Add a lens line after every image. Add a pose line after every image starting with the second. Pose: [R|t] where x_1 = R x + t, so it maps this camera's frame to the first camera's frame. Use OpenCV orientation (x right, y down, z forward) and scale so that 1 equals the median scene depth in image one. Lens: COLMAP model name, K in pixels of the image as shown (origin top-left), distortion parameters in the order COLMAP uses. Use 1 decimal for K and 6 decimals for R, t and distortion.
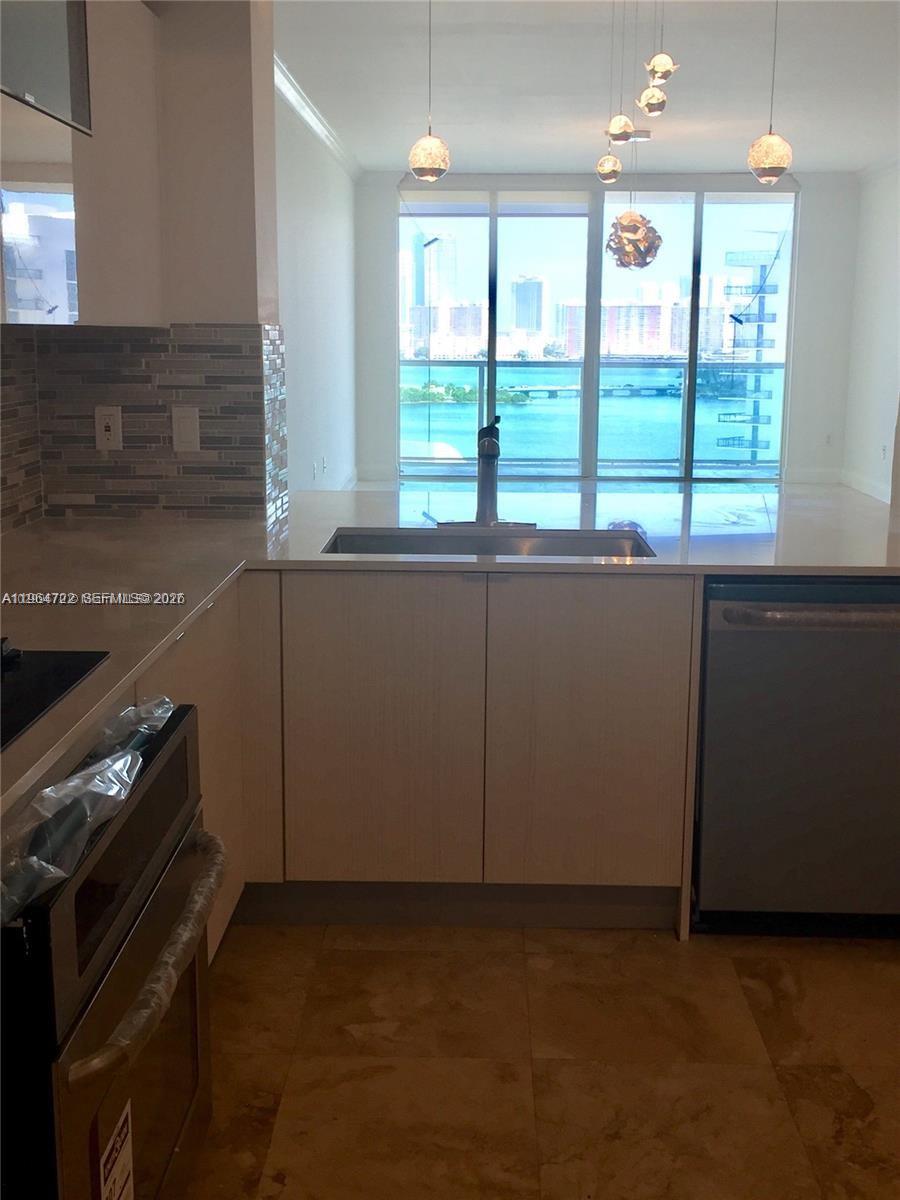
lens RADIAL K [[1387.9, 0, 450.0], [0, 1387.9, 600.0], [0, 0, 1]] dist [0.061964, -0.041482]
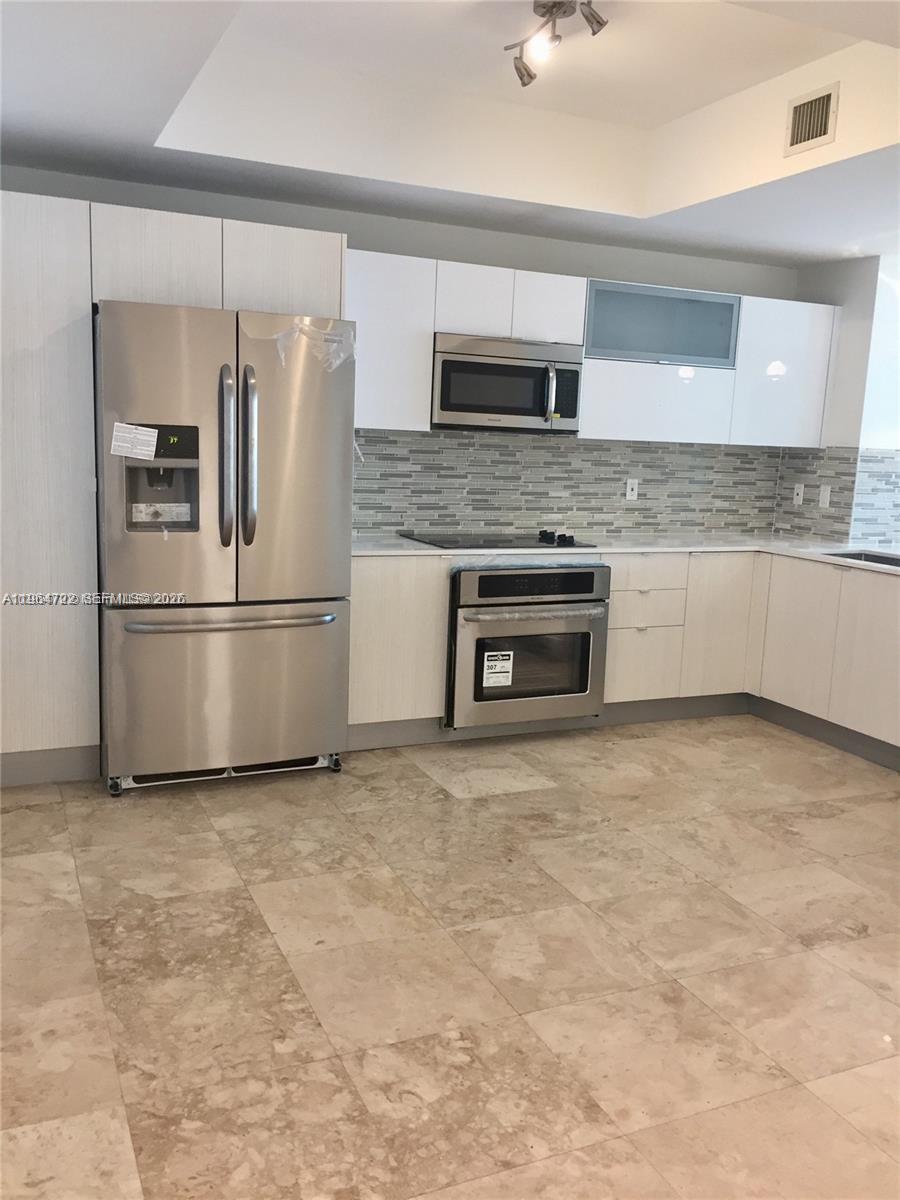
lens RADIAL K [[1030.2, 0, 450.0], [0, 1030.2, 600.0], [0, 0, 1]] dist [0.067369, -0.075538]
pose [[0.426169, 0.154832, -0.891295, 0.981771], [-0.210766, 0.975125, 0.068617, 0.039492], [0.879749, 0.158612, 0.448202, -0.164675]]
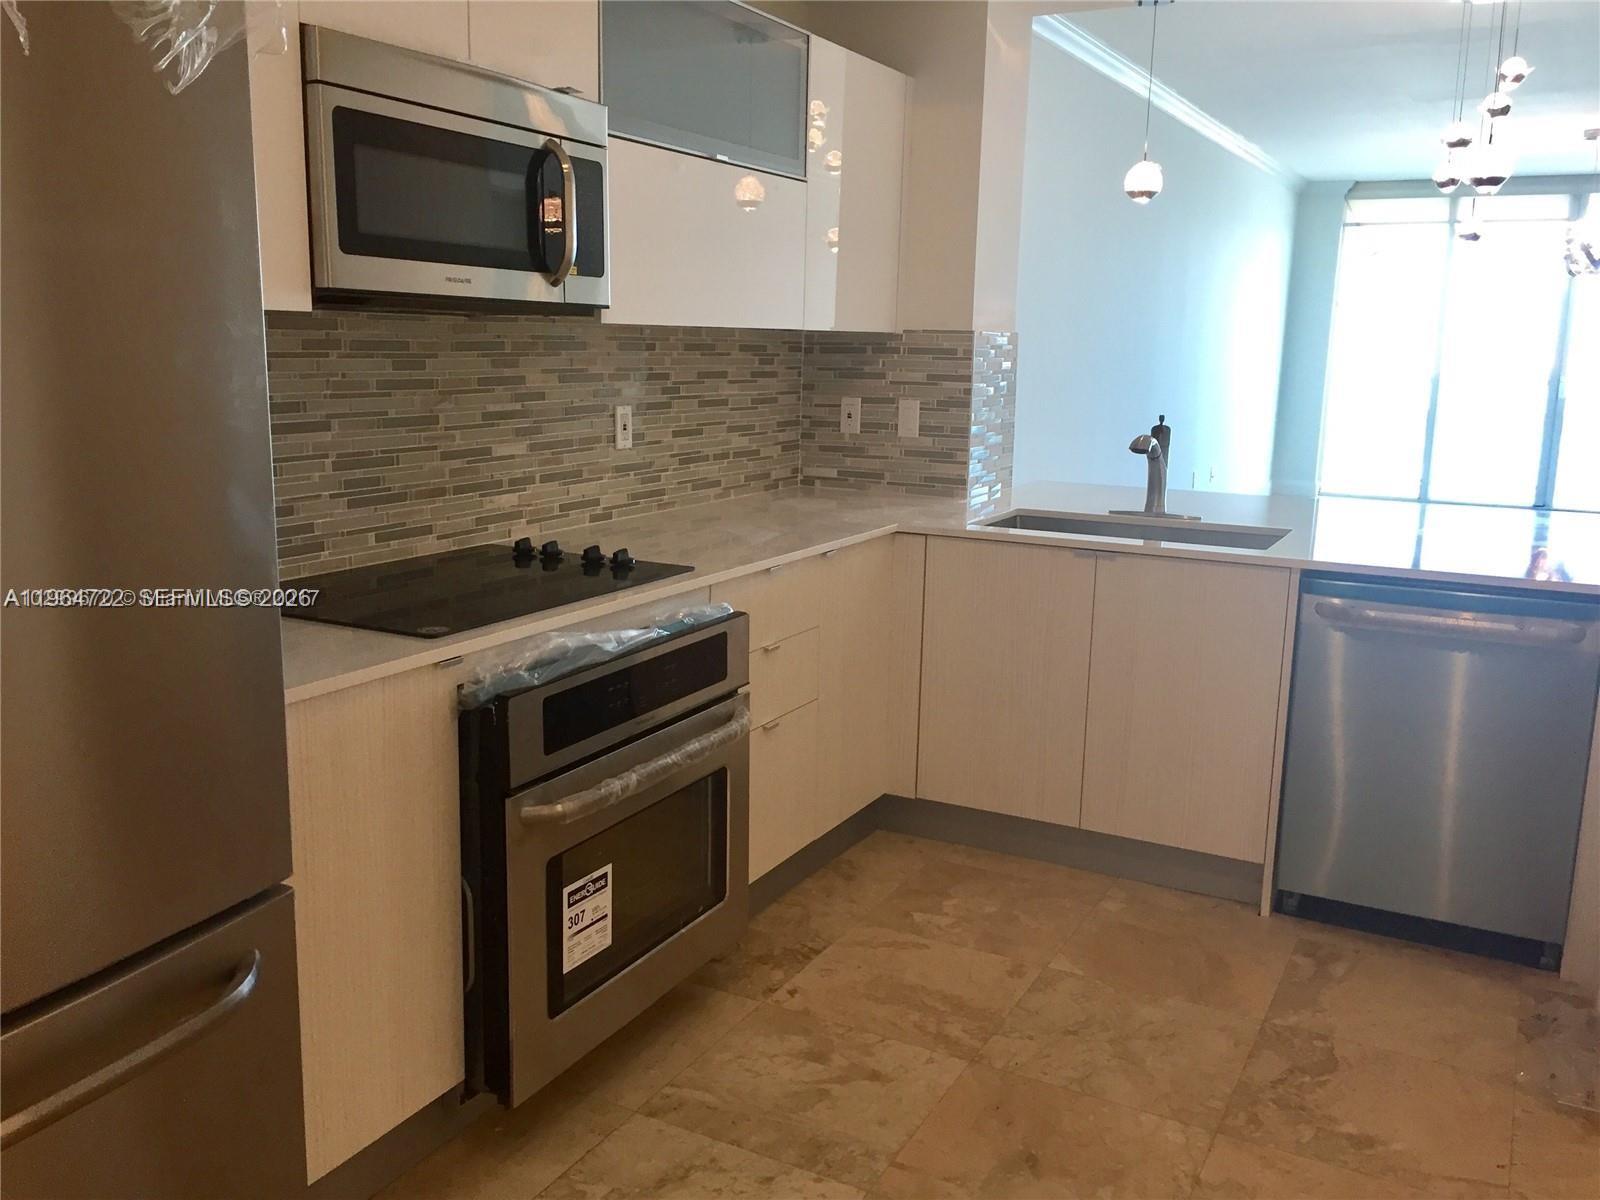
lens RADIAL K [[1373.6, 0, 799.7], [0, 1373.6, 593.5], [0, 0, 1]] dist [0.067369, -0.075538]
pose [[0.892219, 0.095954, -0.441292, 0.261117], [-0.101344, 0.994786, 0.011404, 0.022275], [0.440085, 0.034547, 0.897291, -0.091407]]
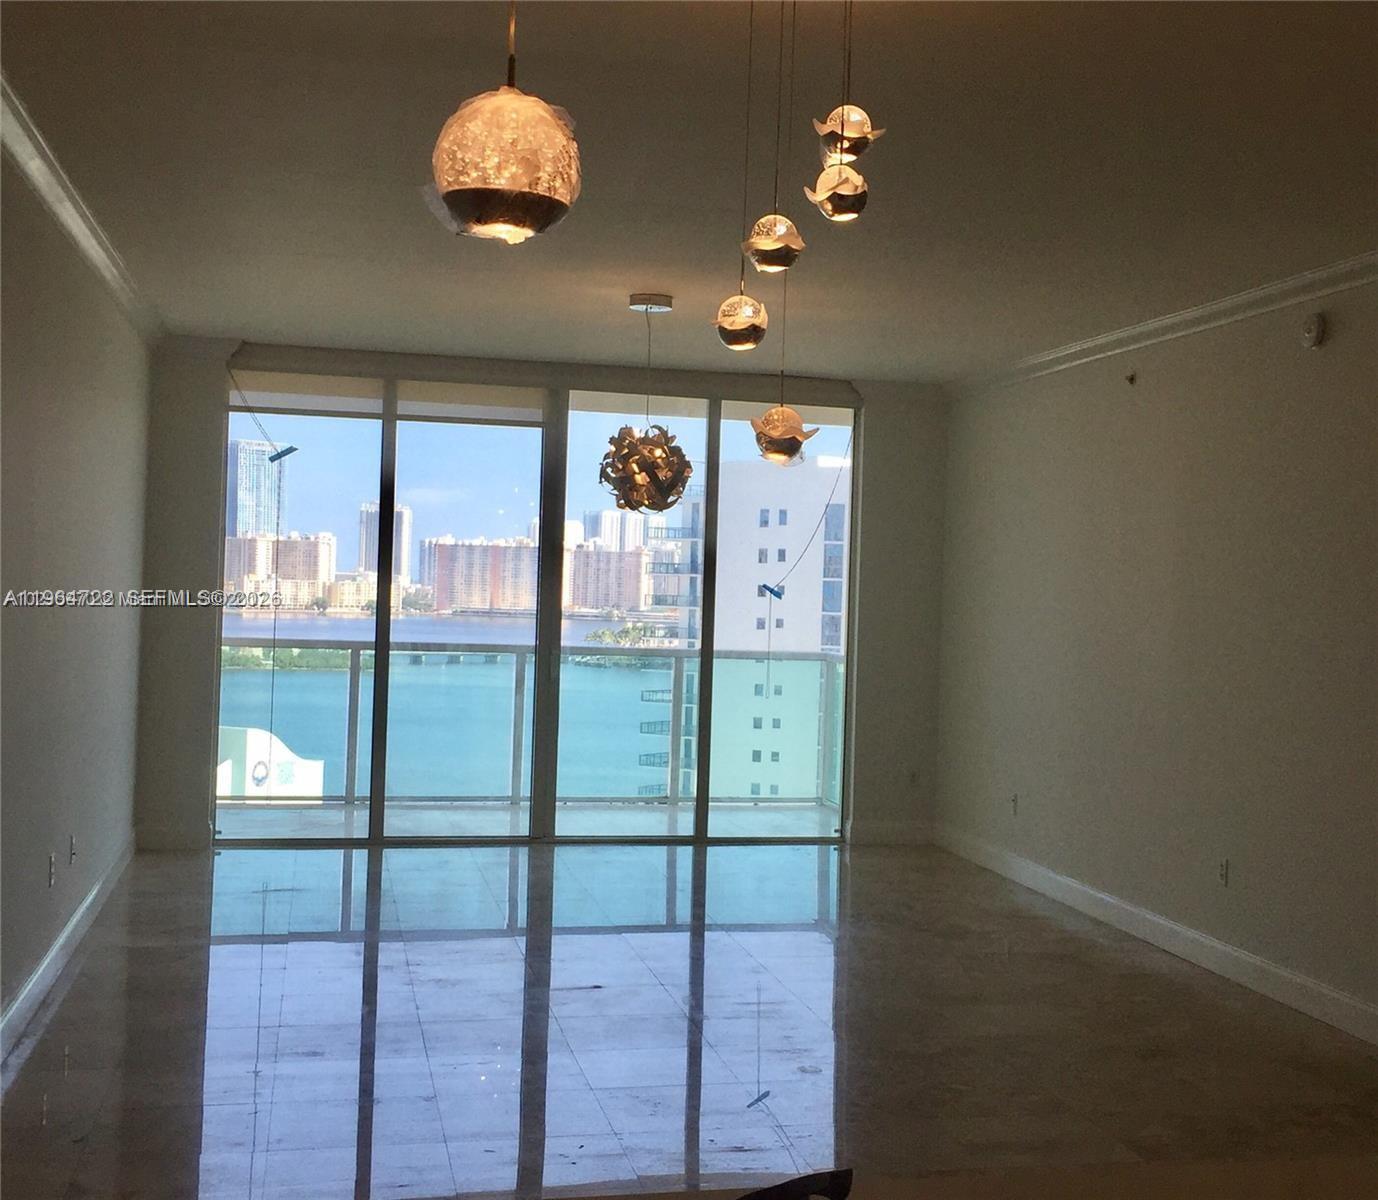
lens RADIAL K [[1833.7, 0, 815.0], [0, 1833.7, 598.1], [0, 0, 1]] dist [0.026284, 0.006099]
pose [[0.958642, 0.022309, 0.283740, -0.059233], [0.028965, 0.984100, -0.175235, -0.165601], [-0.283138, 0.176206, 0.942754, 0.656863]]
